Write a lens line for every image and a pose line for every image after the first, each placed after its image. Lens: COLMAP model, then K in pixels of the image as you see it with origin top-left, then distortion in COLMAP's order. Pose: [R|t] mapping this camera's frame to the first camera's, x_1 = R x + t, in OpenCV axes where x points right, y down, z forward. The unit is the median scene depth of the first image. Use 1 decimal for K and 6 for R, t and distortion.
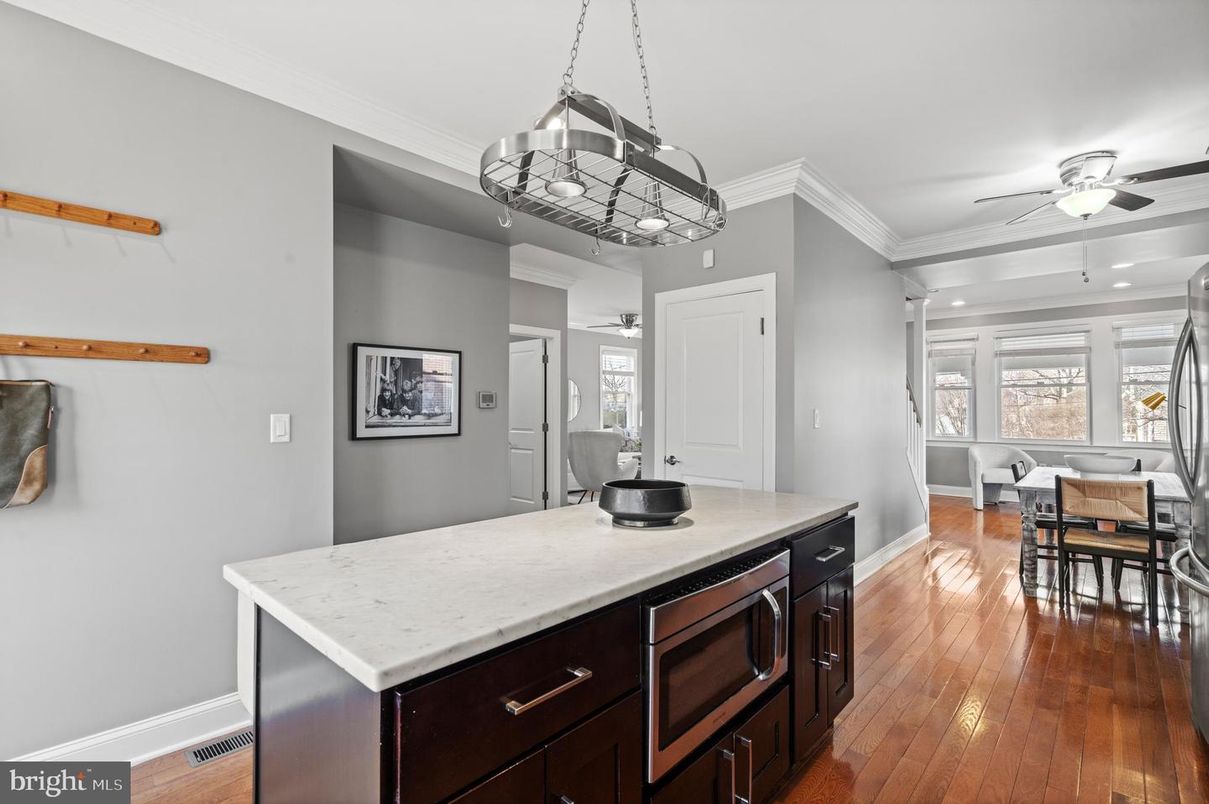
lens RADIAL K [[552.0, 0, 600.0], [0, 552.0, 402.1], [0, 0, 1]] dist [-0.004712, 0.000429]
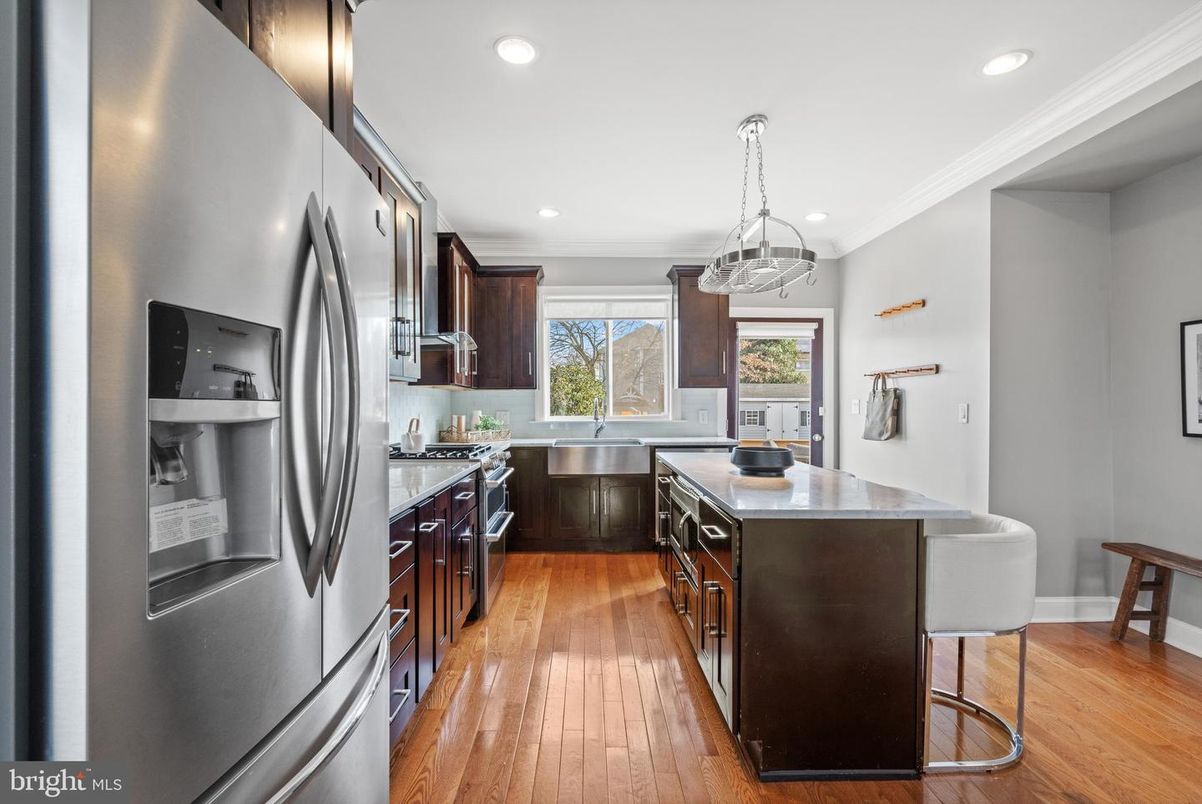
lens RADIAL K [[548.8, 0, 600.2], [0, 548.8, 404.7], [0, 0, 1]] dist [-0.004712, 0.000429]
pose [[-0.717469, 0.004447, -0.696577, 1.116139], [0.008674, 0.999959, -0.002550, 0.020251], [0.696537, -0.007872, -0.717478, 1.364037]]
